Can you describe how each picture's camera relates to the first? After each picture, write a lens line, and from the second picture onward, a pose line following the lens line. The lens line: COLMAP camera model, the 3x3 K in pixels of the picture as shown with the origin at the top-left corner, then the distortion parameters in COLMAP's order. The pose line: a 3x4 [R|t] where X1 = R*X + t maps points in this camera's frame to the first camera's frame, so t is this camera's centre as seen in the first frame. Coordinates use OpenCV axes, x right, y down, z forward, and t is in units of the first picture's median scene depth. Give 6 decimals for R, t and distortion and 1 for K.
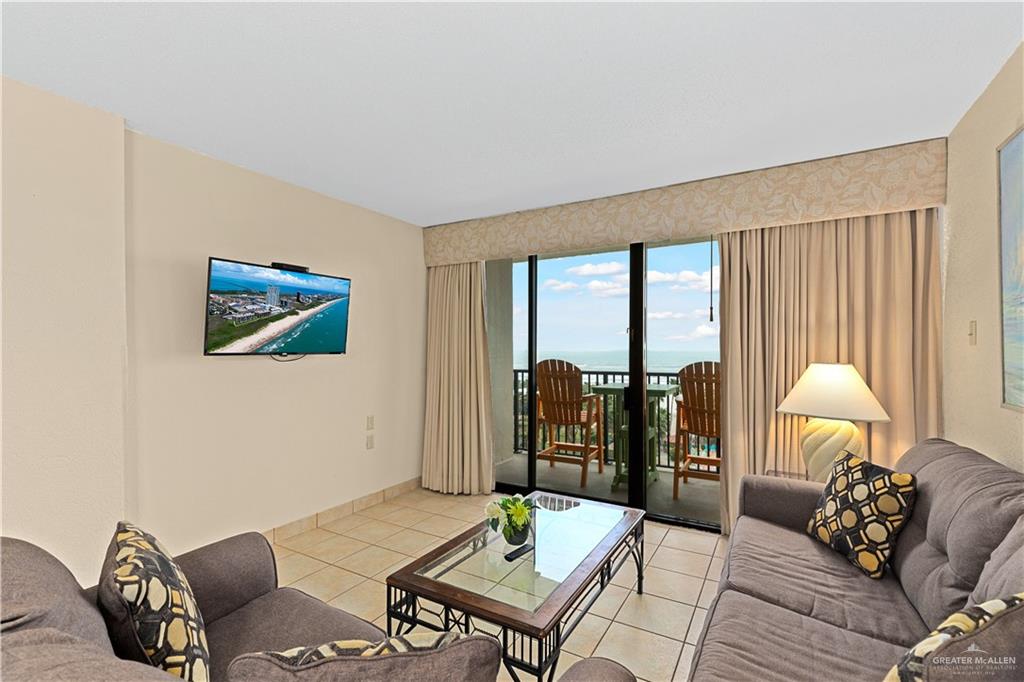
lens RADIAL K [[460.1, 0, 508.4], [0, 460.1, 349.4], [0, 0, 1]] dist [0.001480, 0.000374]
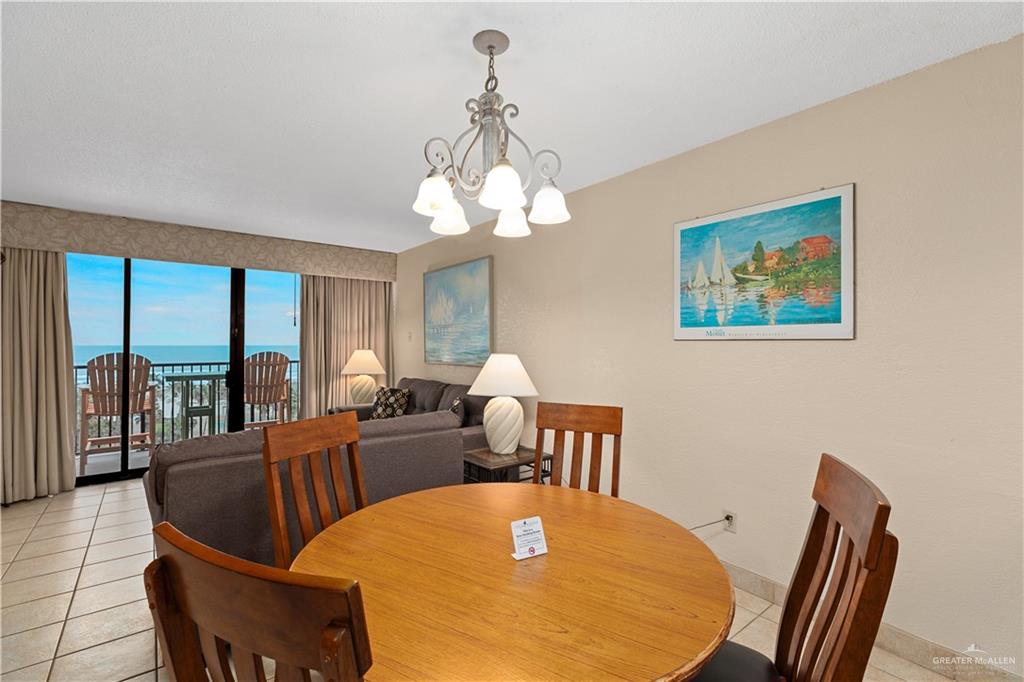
lens RADIAL K [[447.3, 0, 504.9], [0, 447.3, 341.5], [0, 0, 1]] dist [0.000826, 0.000372]
pose [[0.359144, 0.007802, 0.933250, -0.867200], [0.001021, 0.999961, -0.008753, 0.010062], [-0.933282, 0.004097, 0.359122, -0.303471]]
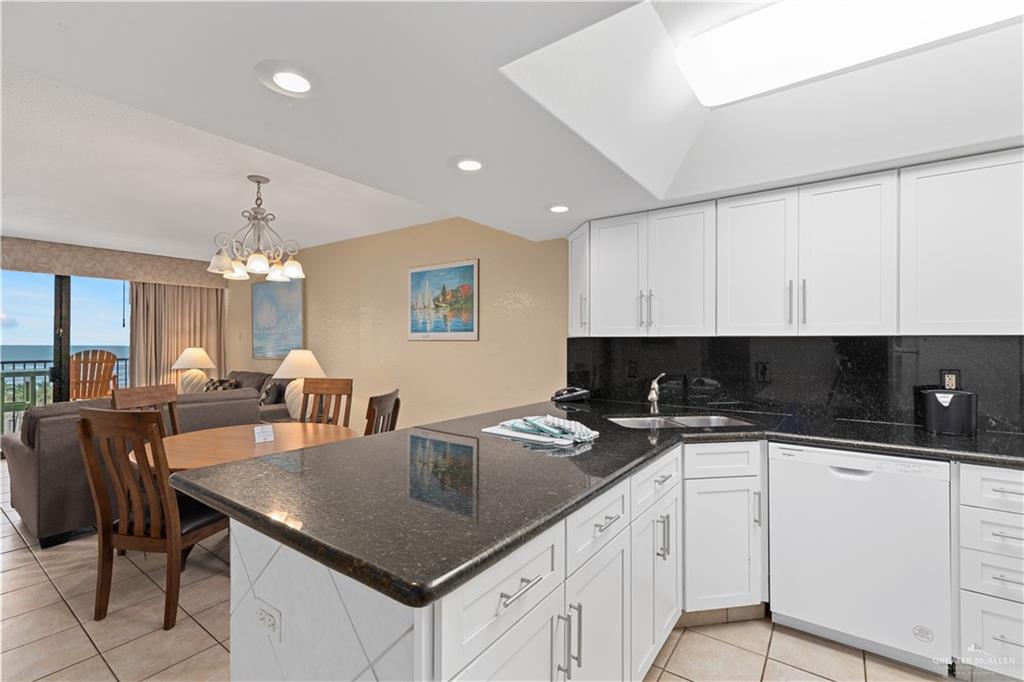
lens RADIAL K [[447.3, 0, 504.9], [0, 447.3, 341.5], [0, 0, 1]] dist [0.000826, 0.000372]
pose [[0.091049, 0.004149, 0.995838, -1.350735], [0.002472, 0.999987, -0.004392, 0.010332], [-0.995843, 0.002862, 0.091038, -0.769184]]
